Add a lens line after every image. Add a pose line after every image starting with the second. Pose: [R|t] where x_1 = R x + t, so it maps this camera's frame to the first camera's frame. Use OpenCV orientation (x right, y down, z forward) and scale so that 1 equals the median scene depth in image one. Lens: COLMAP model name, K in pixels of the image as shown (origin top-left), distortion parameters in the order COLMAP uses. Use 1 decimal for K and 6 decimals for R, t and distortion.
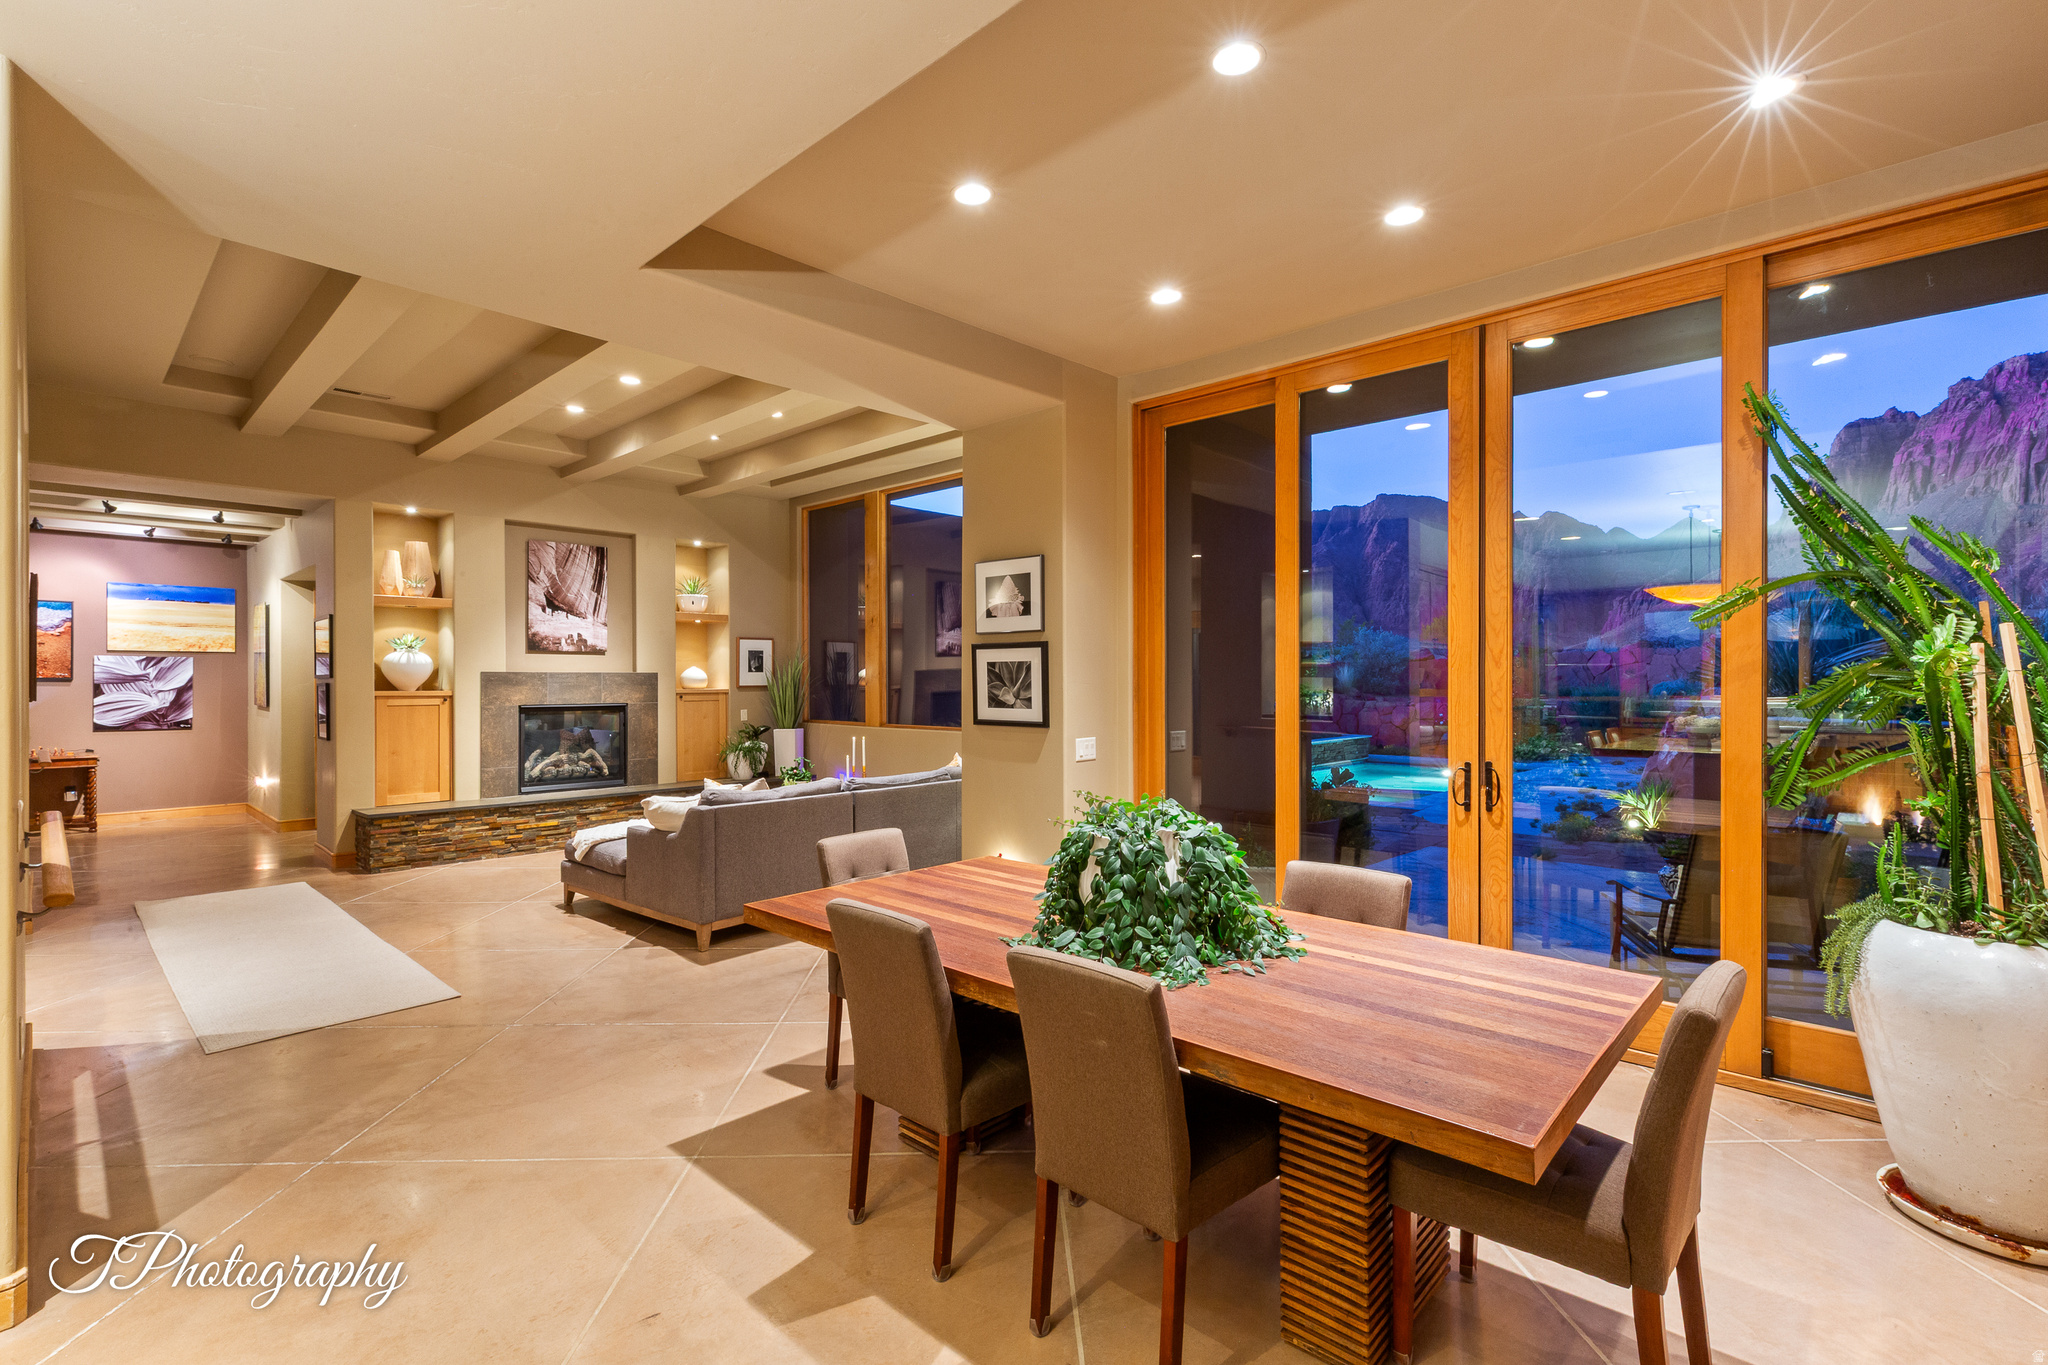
lens RADIAL K [[931.9, 0, 1031.4], [0, 931.9, 681.9], [0, 0, 1]] dist [0.000888, -0.000019]
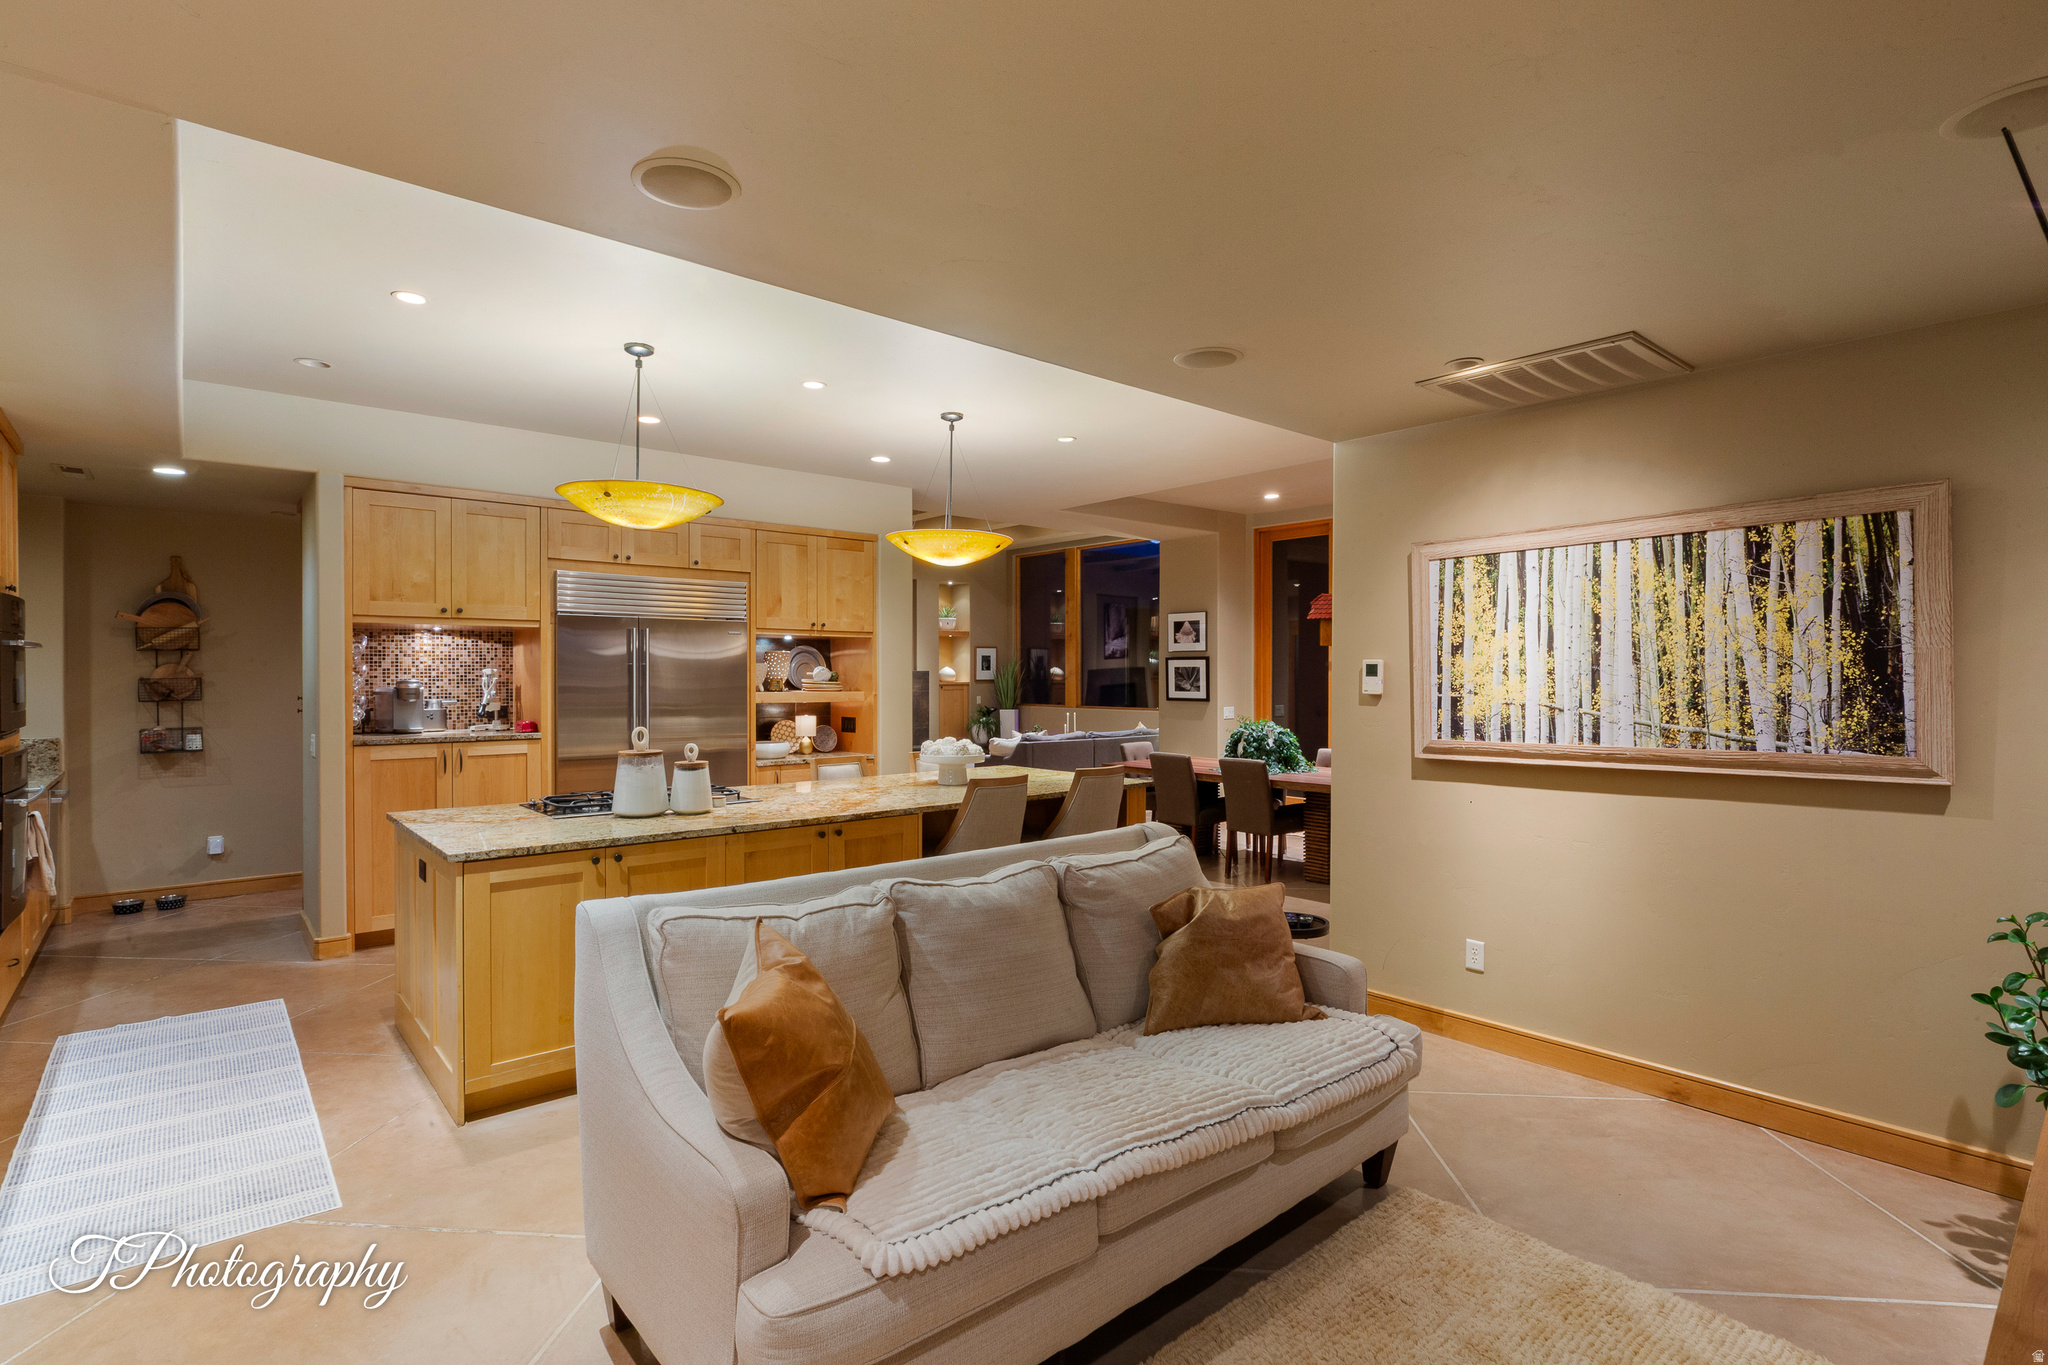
lens RADIAL K [[998.1, 0, 1008.7], [0, 998.1, 673.1], [0, 0, 1]] dist [-0.000141, 0.000032]
pose [[0.992179, 0.000858, -0.124821, -0.128515], [-0.001348, 0.999992, -0.003842, -0.000999], [0.124817, 0.003980, 0.992172, -1.035102]]
